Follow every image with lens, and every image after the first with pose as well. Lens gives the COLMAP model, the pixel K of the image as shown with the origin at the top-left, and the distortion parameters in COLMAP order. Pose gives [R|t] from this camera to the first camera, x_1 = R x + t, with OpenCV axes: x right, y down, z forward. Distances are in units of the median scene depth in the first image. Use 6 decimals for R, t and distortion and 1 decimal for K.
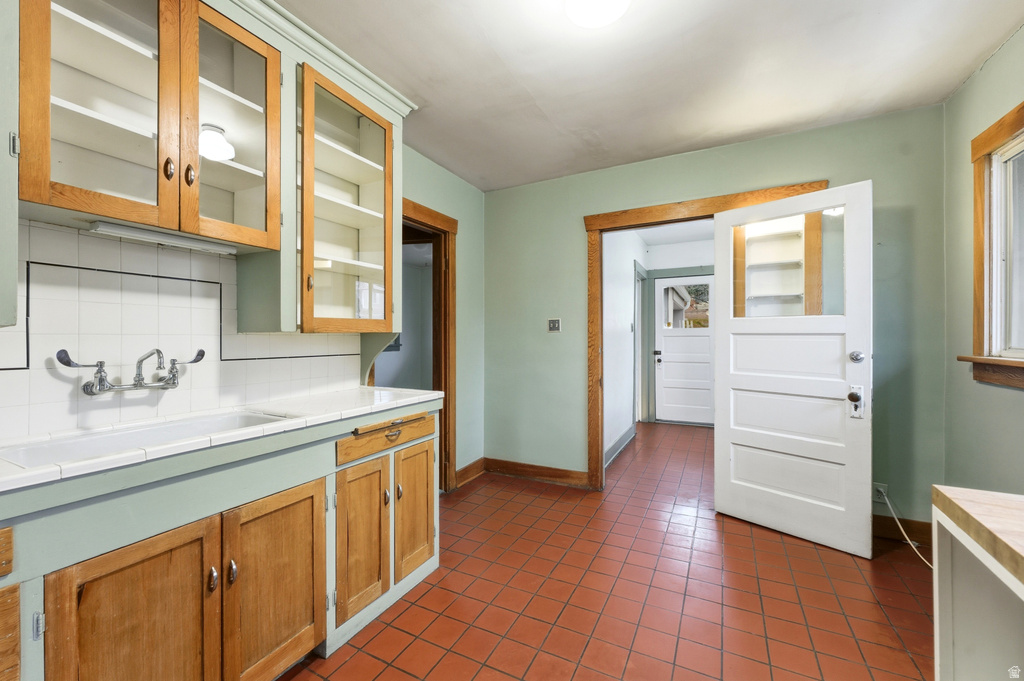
lens RADIAL K [[421.2, 0, 511.5], [0, 421.2, 336.8], [0, 0, 1]] dist [-0.002136, 0.000320]
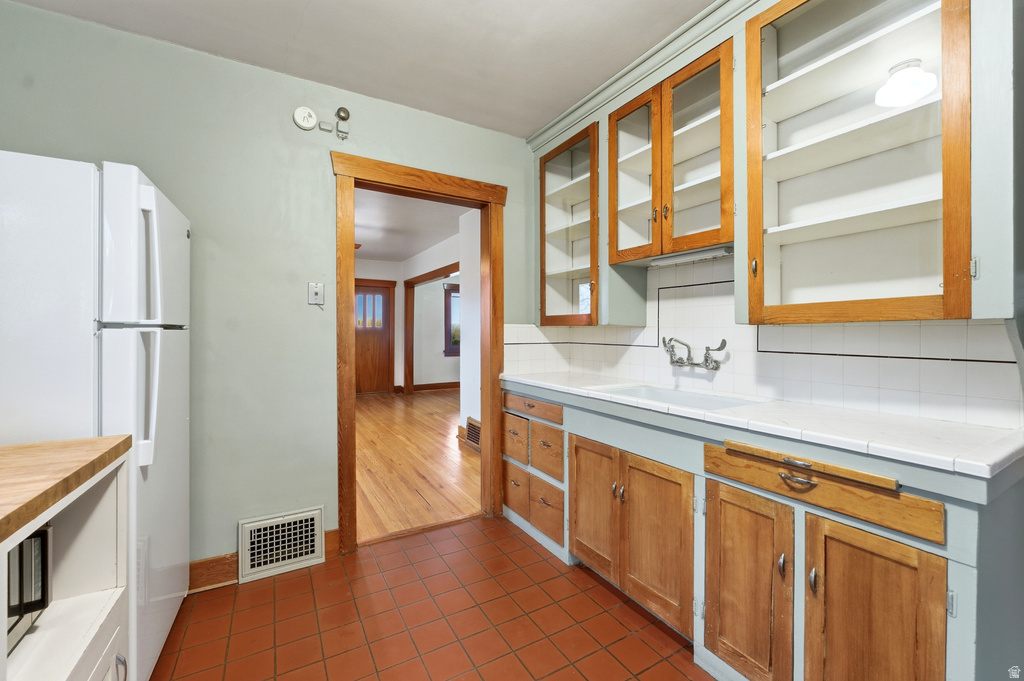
lens RADIAL K [[421.2, 0, 517.5], [0, 421.2, 335.3], [0, 0, 1]] dist [-0.002136, 0.000320]
pose [[-0.537108, 0.012490, -0.843421, 0.584302], [0.003336, 0.999914, 0.012683, -0.000196], [0.843507, 0.003999, -0.537104, 1.177067]]
